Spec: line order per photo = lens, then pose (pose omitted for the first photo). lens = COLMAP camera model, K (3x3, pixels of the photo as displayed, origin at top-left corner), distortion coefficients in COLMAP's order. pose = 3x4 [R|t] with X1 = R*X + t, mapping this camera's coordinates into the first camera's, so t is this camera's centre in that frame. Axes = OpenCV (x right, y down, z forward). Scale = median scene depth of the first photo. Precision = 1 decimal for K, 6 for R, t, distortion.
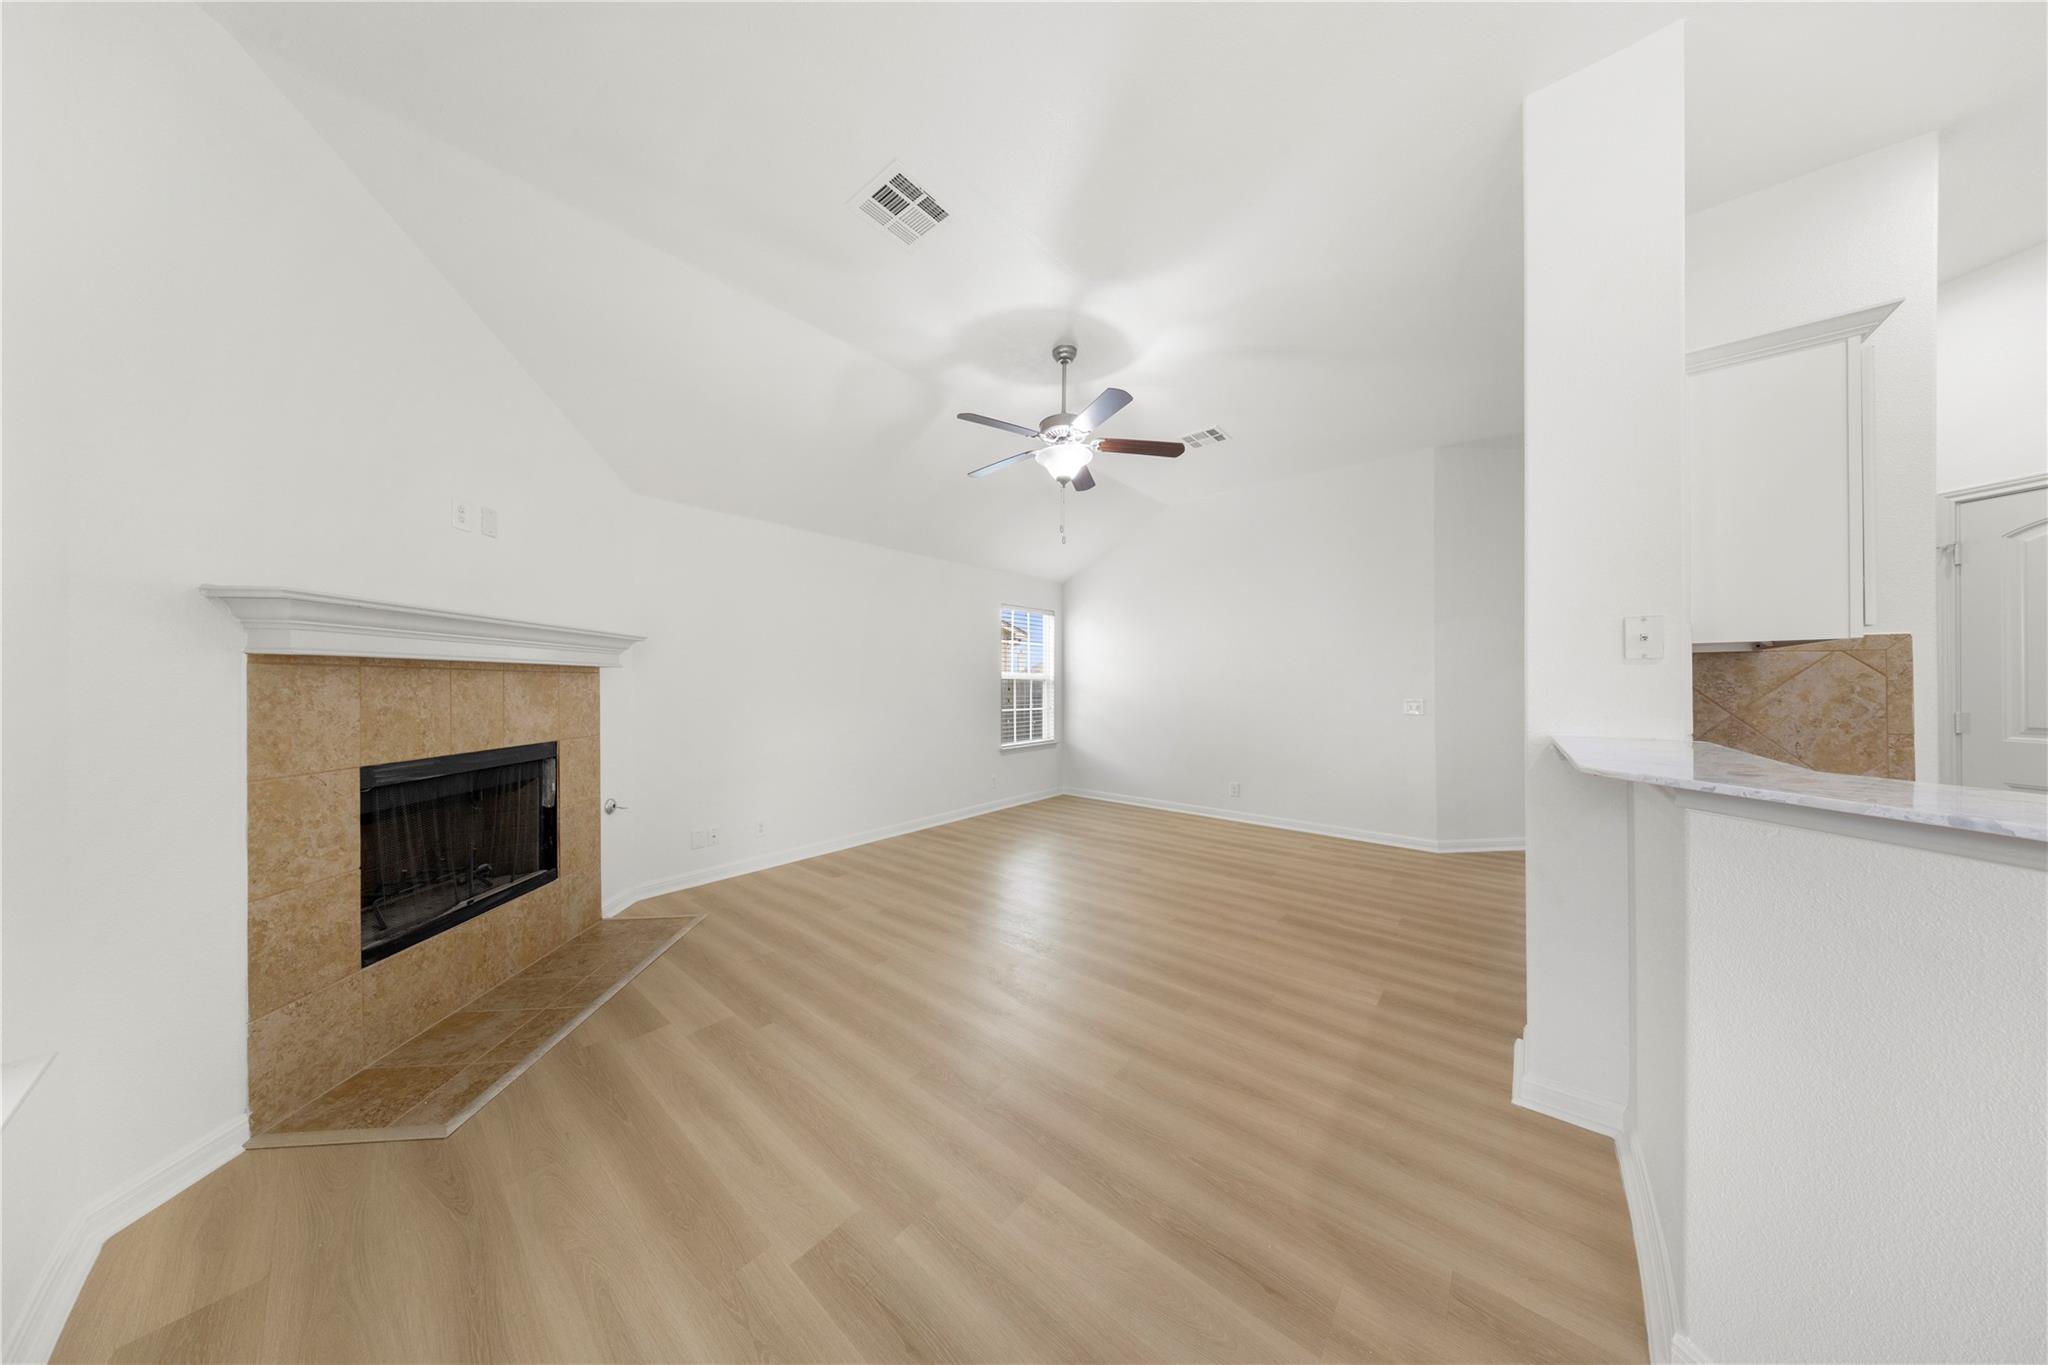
lens RADIAL K [[586.1, 0, 1030.8], [0, 586.1, 679.0], [0, 0, 1]] dist [0.001918, -0.000178]
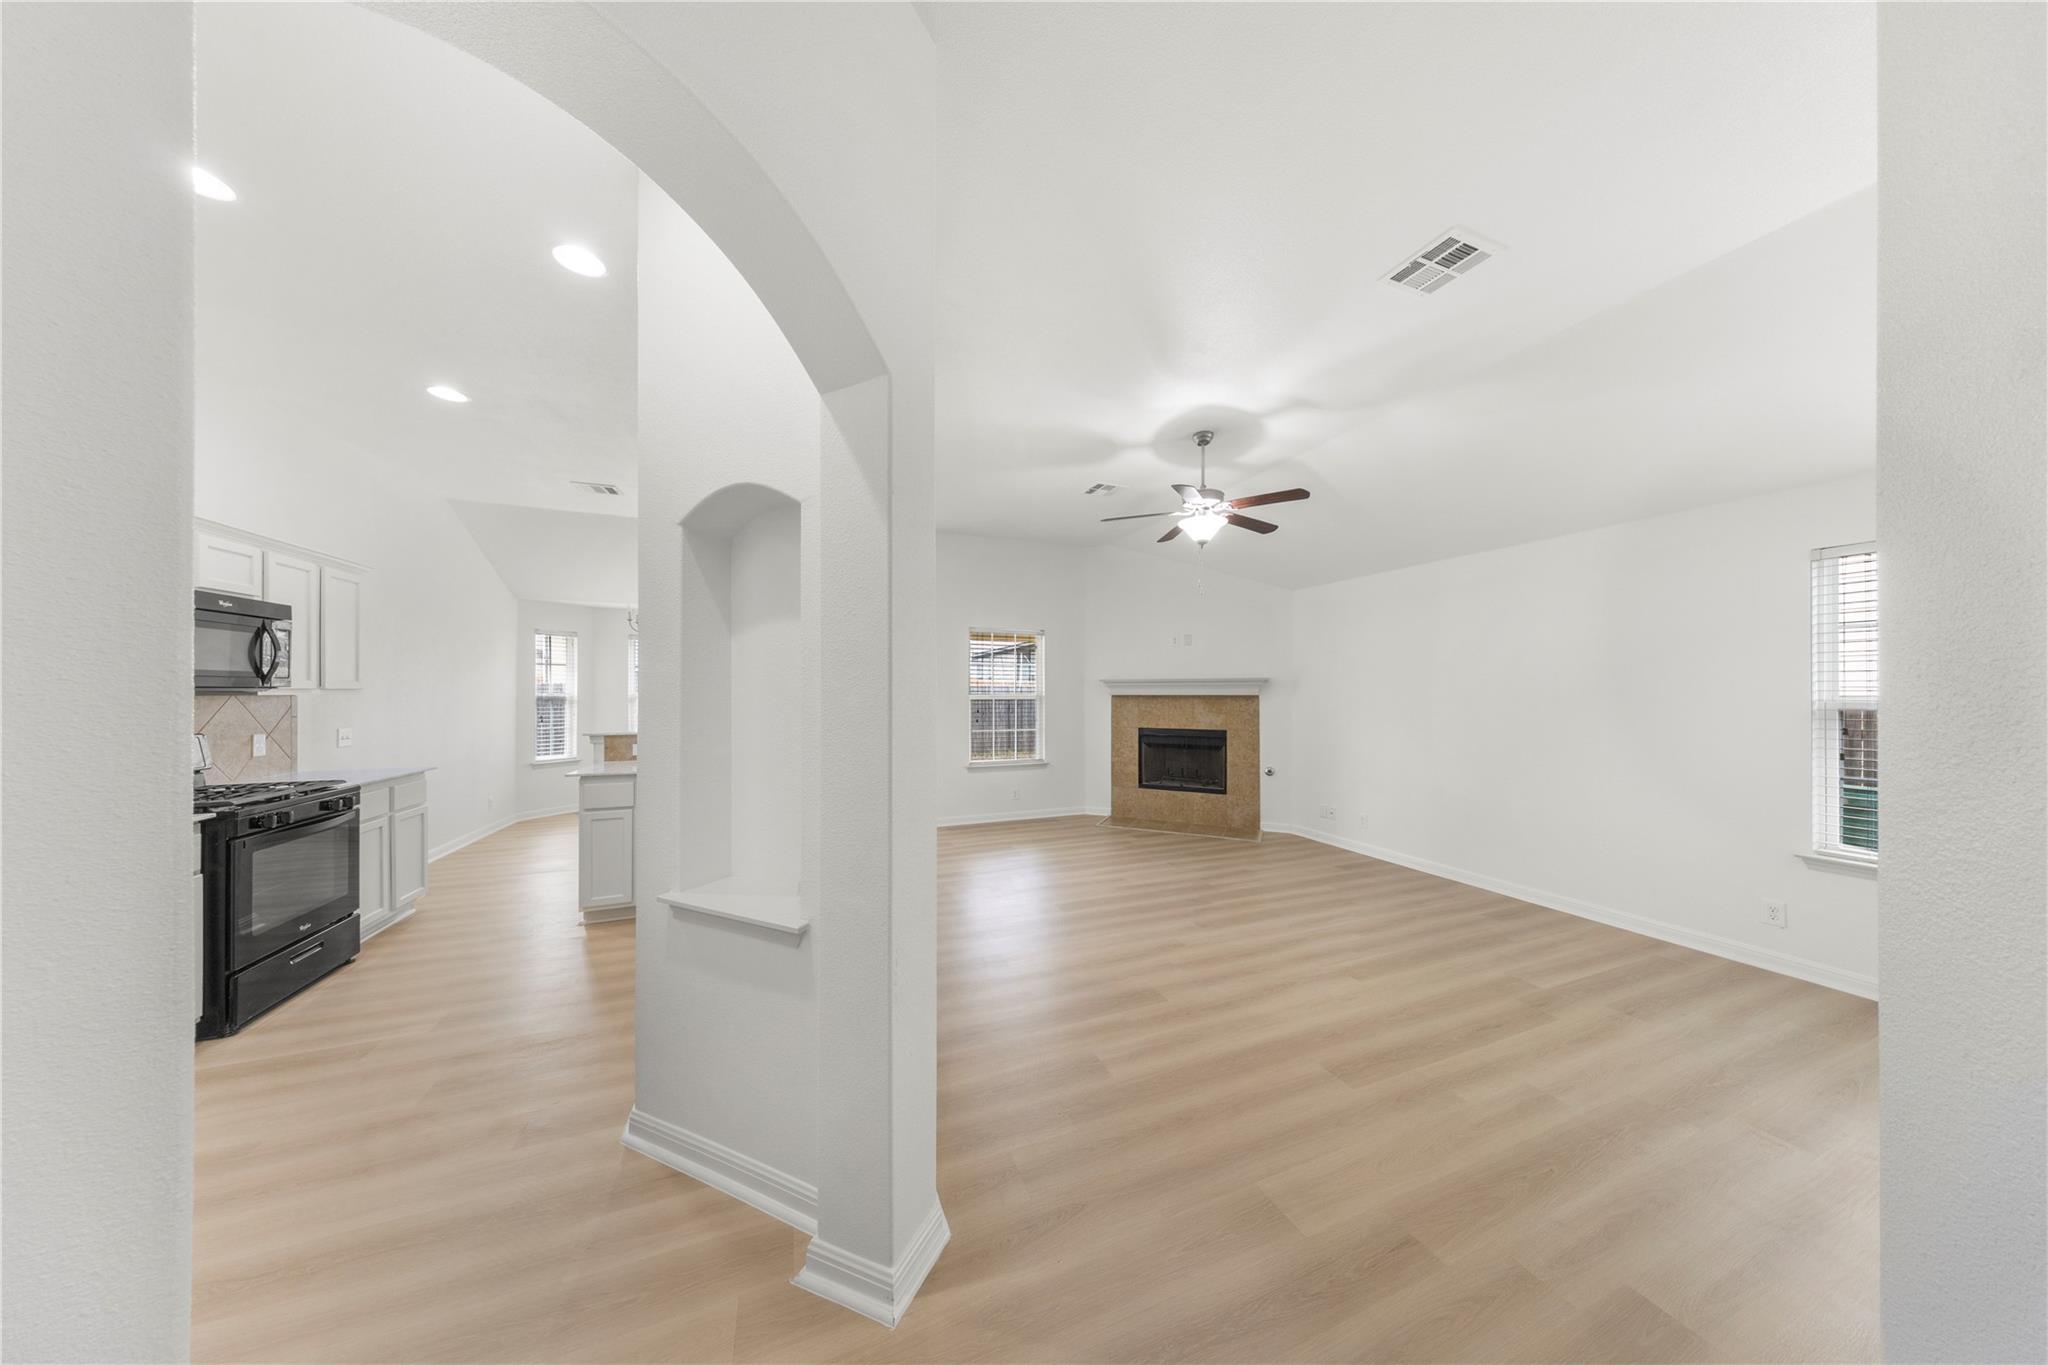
lens RADIAL K [[586.1, 0, 1017.0], [0, 586.1, 690.9], [0, 0, 1]] dist [0.001918, -0.000178]
pose [[-0.494039, 0.001155, -0.869439, 1.619453], [0.006109, 0.999979, -0.002143, -0.043880], [0.869418, -0.006370, -0.494036, 1.583290]]
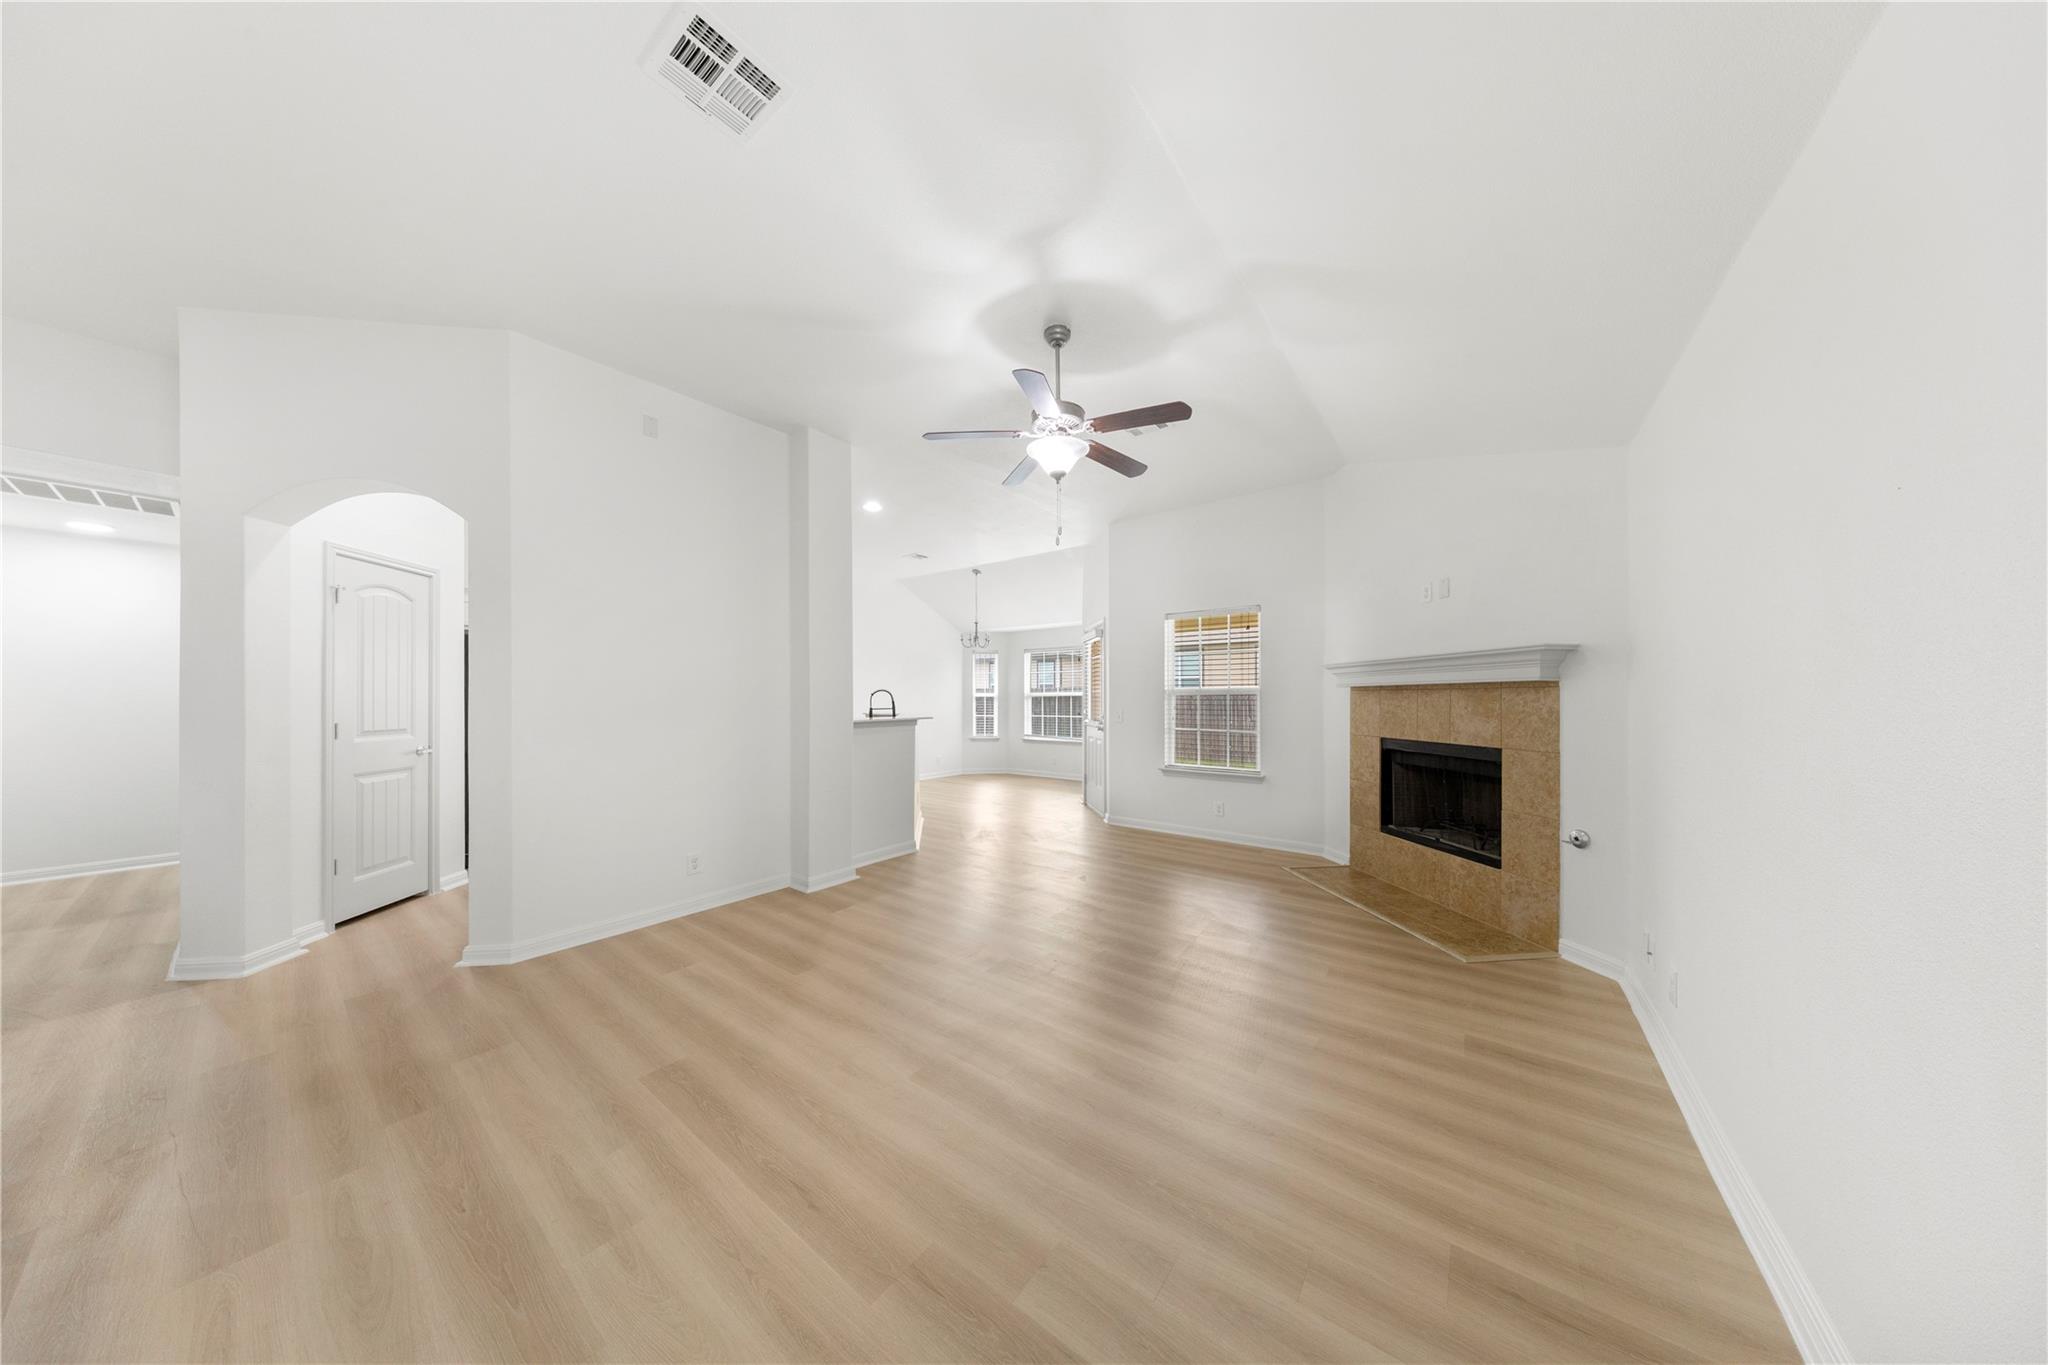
lens RADIAL K [[586.1, 0, 1026.9], [0, 586.1, 700.5], [0, 0, 1]] dist [0.001918, -0.000178]
pose [[-0.999268, 0.001643, -0.038220, 0.175602], [0.001774, 0.999993, -0.003377, 0.016696], [0.038214, -0.003442, -0.999264, 2.389266]]
